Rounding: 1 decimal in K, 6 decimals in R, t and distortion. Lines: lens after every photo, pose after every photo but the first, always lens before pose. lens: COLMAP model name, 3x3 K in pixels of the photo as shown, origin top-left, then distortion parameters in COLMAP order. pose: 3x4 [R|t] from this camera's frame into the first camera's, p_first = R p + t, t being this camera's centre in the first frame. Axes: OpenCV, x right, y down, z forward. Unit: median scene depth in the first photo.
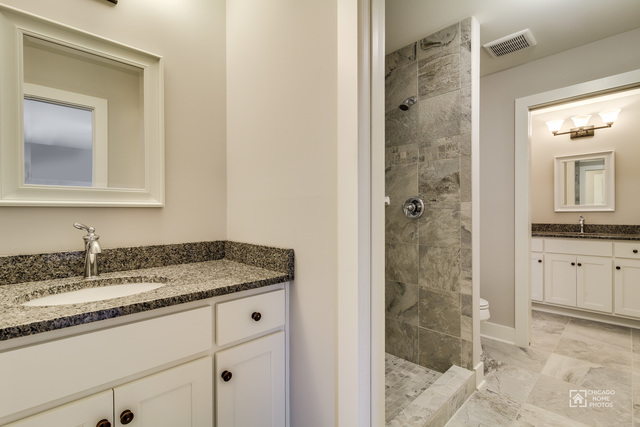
lens RADIAL K [[295.0, 0, 320.0], [0, 295.0, 213.5], [0, 0, 1]] dist [0.000048, -0.000976]
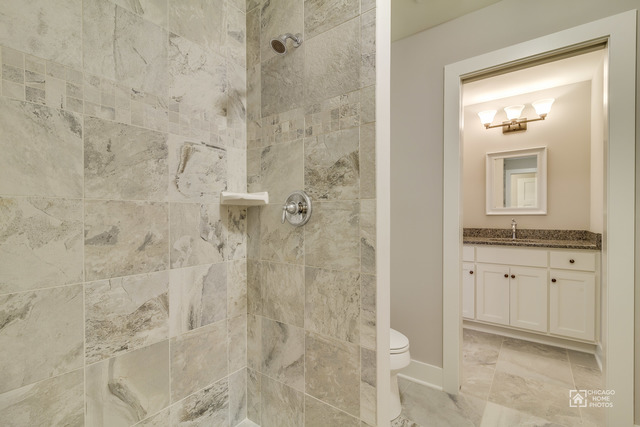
lens RADIAL K [[295.0, 0, 320.0], [0, 295.0, 213.5], [0, 0, 1]] dist [0.000048, -0.000976]
pose [[0.985053, 0.005982, 0.172145, 0.250125], [-0.005336, 0.999977, -0.004213, -0.005545], [-0.172167, 0.003231, 0.985063, 0.353706]]
